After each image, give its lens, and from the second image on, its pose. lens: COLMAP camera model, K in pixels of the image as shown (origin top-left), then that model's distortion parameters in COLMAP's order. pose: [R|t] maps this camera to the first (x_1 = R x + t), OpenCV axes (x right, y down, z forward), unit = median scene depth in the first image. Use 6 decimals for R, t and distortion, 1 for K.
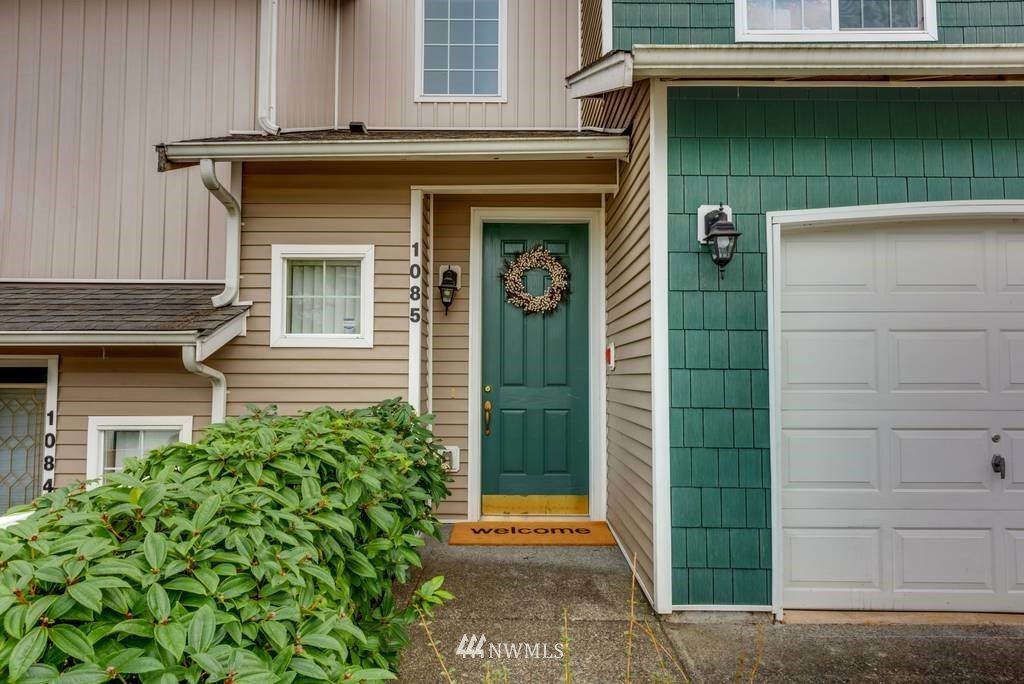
lens RADIAL K [[625.2, 0, 514.8], [0, 625.2, 343.6], [0, 0, 1]] dist [0.000902, -0.000218]
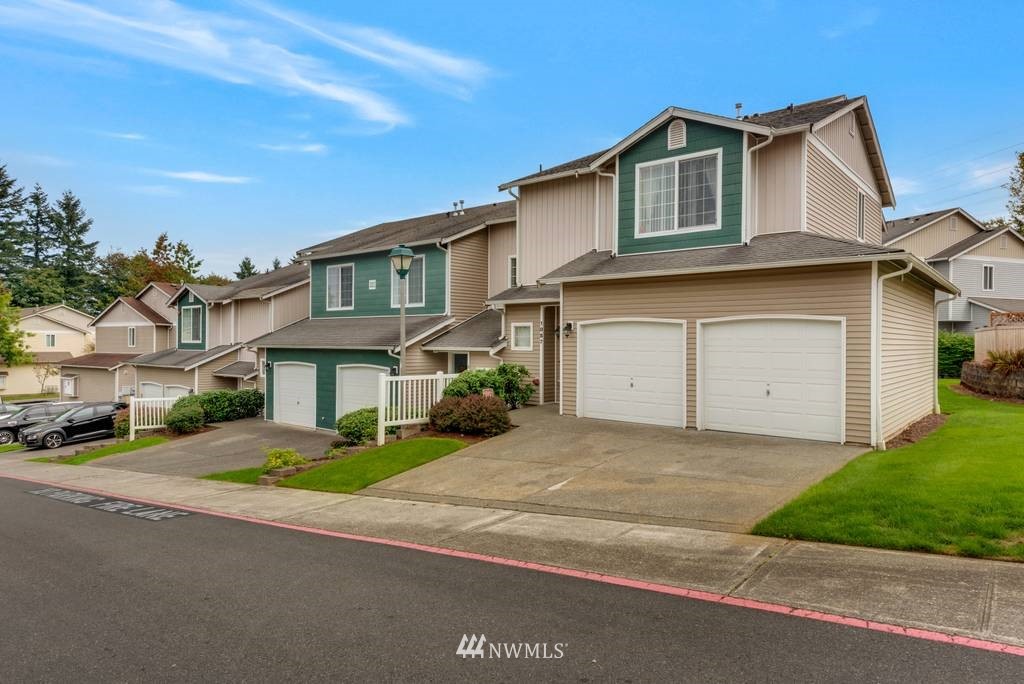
lens RADIAL K [[625.2, 0, 514.8], [0, 625.2, 343.6], [0, 0, 1]] dist [0.000902, -0.000218]
pose [[0.769238, 0.003130, -0.638955, 2.031827], [0.027404, 0.998906, 0.037885, -0.175141], [0.638375, -0.046653, 0.768311, -1.884004]]
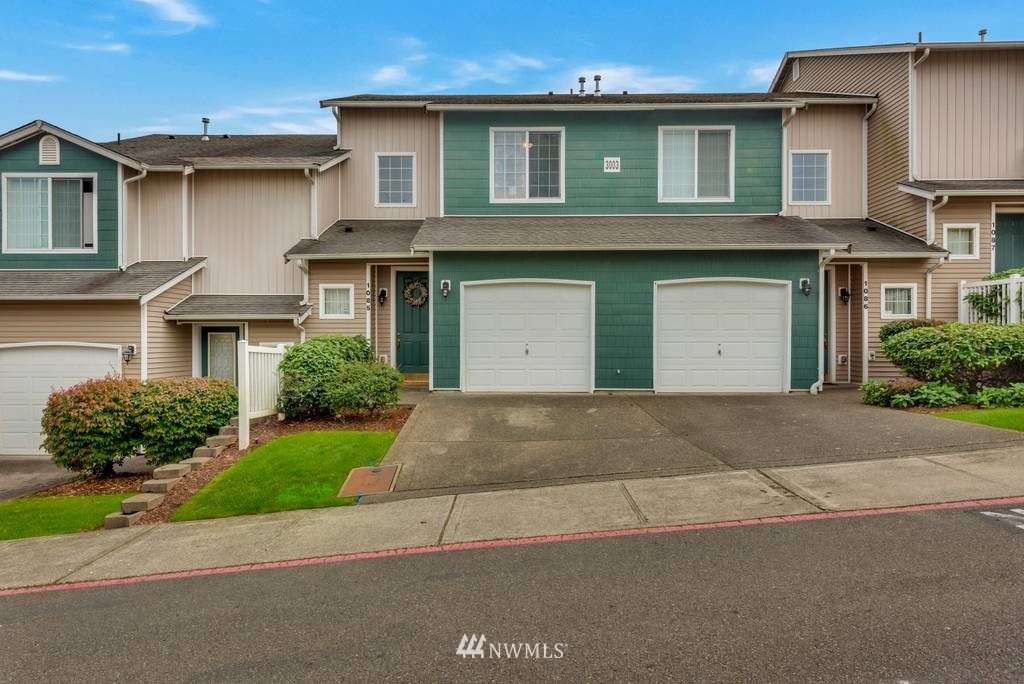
lens RADIAL K [[625.2, 0, 514.8], [0, 625.2, 343.6], [0, 0, 1]] dist [0.000902, -0.000218]
pose [[0.999963, -0.003273, -0.007969, 0.545555], [0.003710, 0.998454, 0.055463, -0.038301], [0.007776, -0.055490, 0.998429, -1.917722]]
